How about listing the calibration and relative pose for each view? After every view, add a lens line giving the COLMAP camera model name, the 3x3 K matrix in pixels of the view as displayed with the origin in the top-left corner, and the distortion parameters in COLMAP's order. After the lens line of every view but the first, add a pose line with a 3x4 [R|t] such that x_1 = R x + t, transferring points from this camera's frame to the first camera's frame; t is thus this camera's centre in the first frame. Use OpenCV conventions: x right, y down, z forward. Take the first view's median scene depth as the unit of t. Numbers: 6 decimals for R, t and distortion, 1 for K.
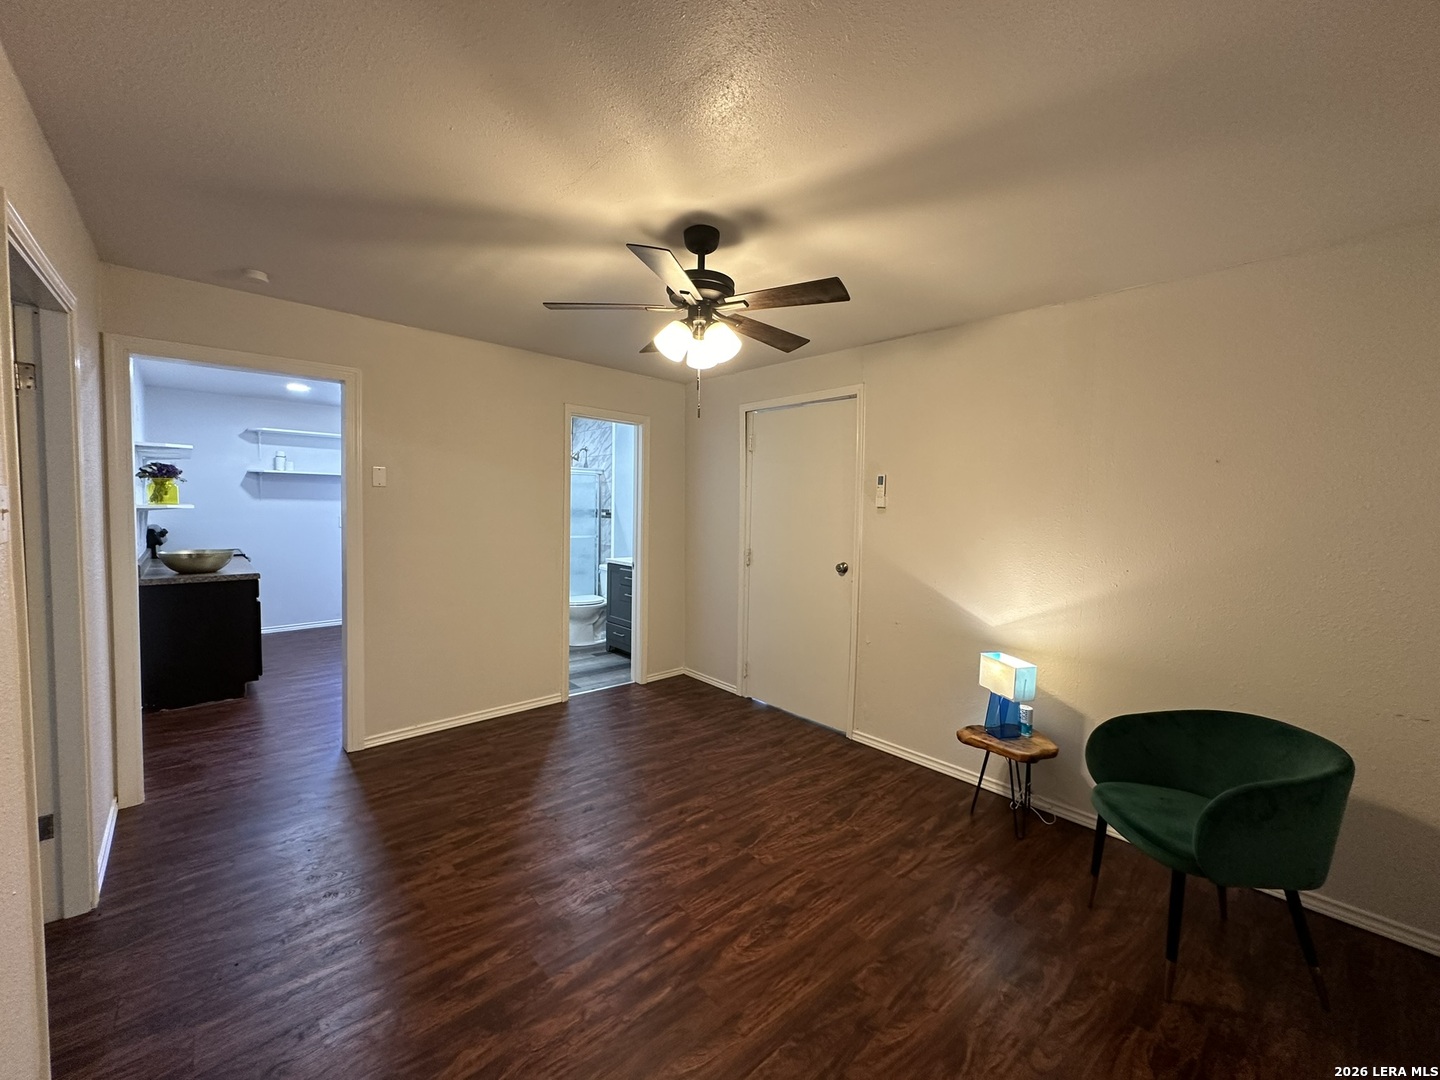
lens RADIAL K [[575.0, 0, 727.3], [0, 575.0, 535.7], [0, 0, 1]] dist [-0.002673, 0.000940]
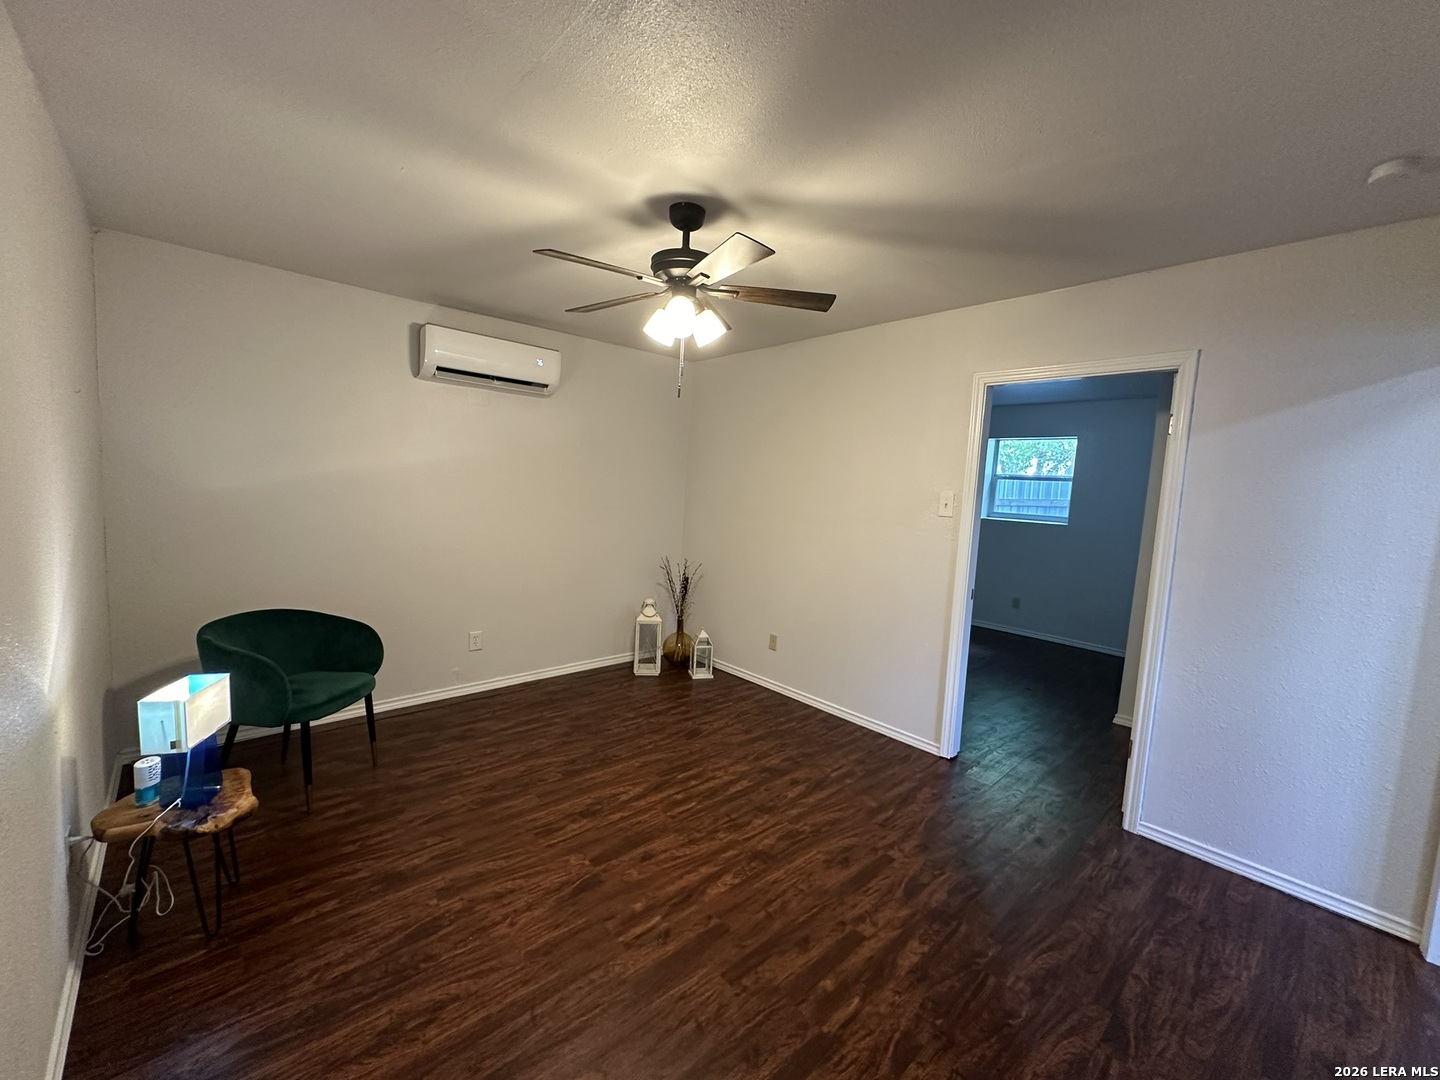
lens RADIAL K [[575.0, 0, 724.6], [0, 575.0, 537.6], [0, 0, 1]] dist [-0.002673, 0.000940]
pose [[-0.997478, -0.070532, -0.007919, -0.104297], [-0.070924, 0.986284, 0.149042, -0.089341], [-0.002702, 0.149228, -0.988799, 1.524171]]
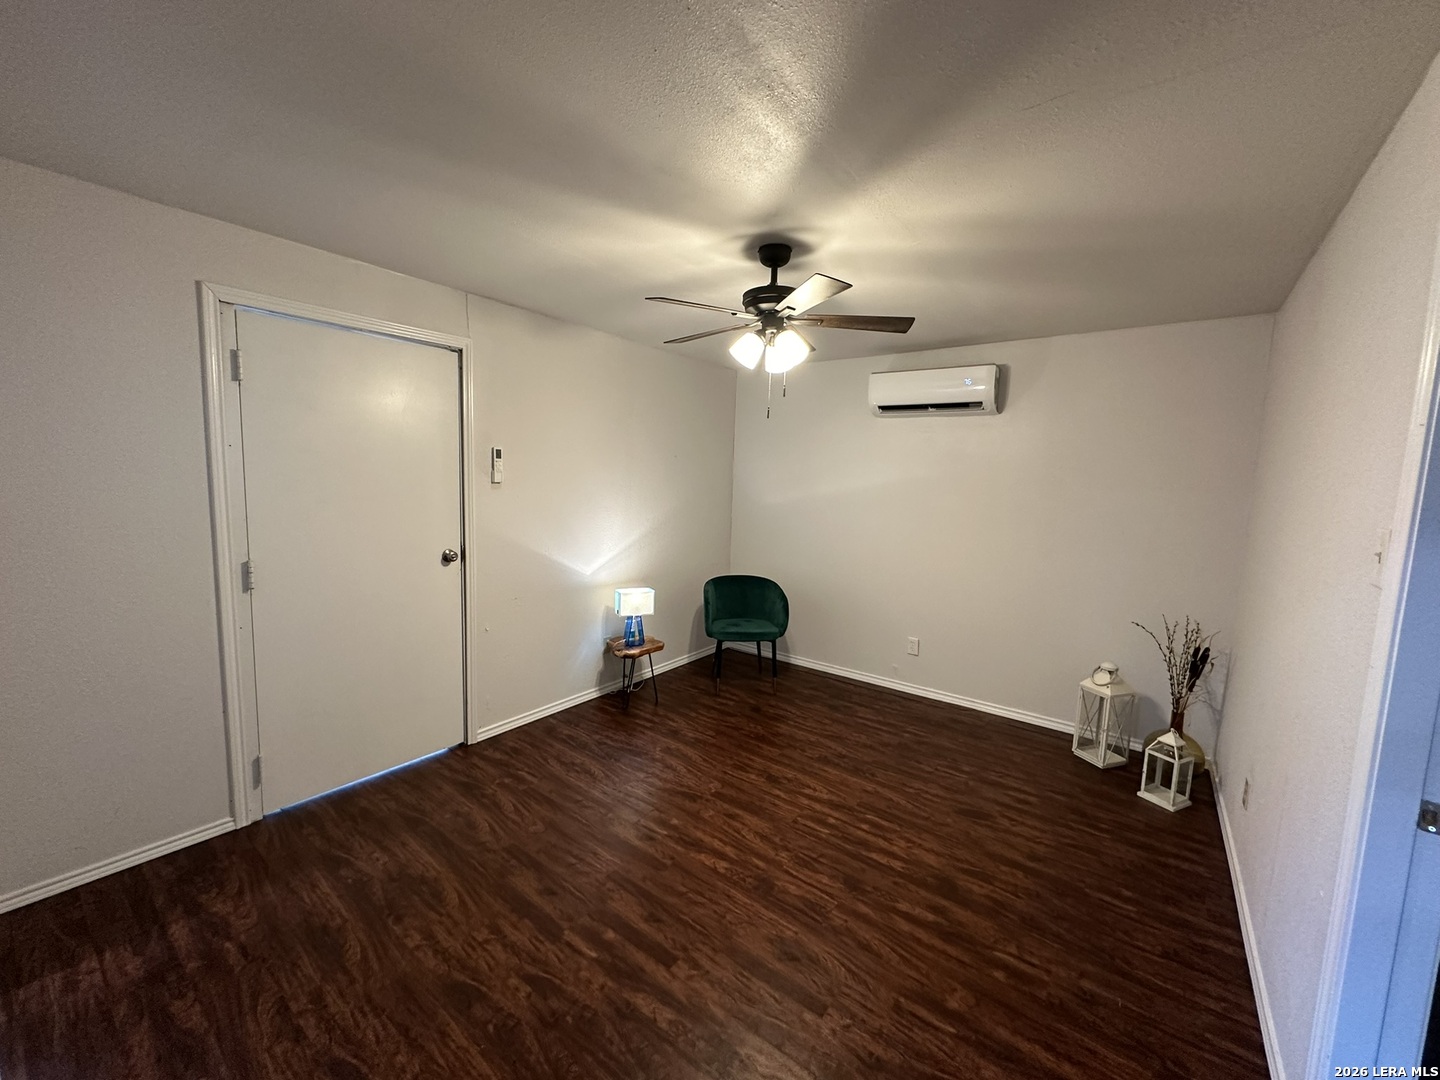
lens RADIAL K [[575.0, 0, 713.4], [0, 575.0, 534.6], [0, 0, 1]] dist [-0.002673, 0.000940]
pose [[-0.172413, -0.126472, 0.976872, -0.861474], [0.020089, 0.991065, 0.131855, -0.098106], [-0.984820, 0.042358, -0.168331, 0.978938]]
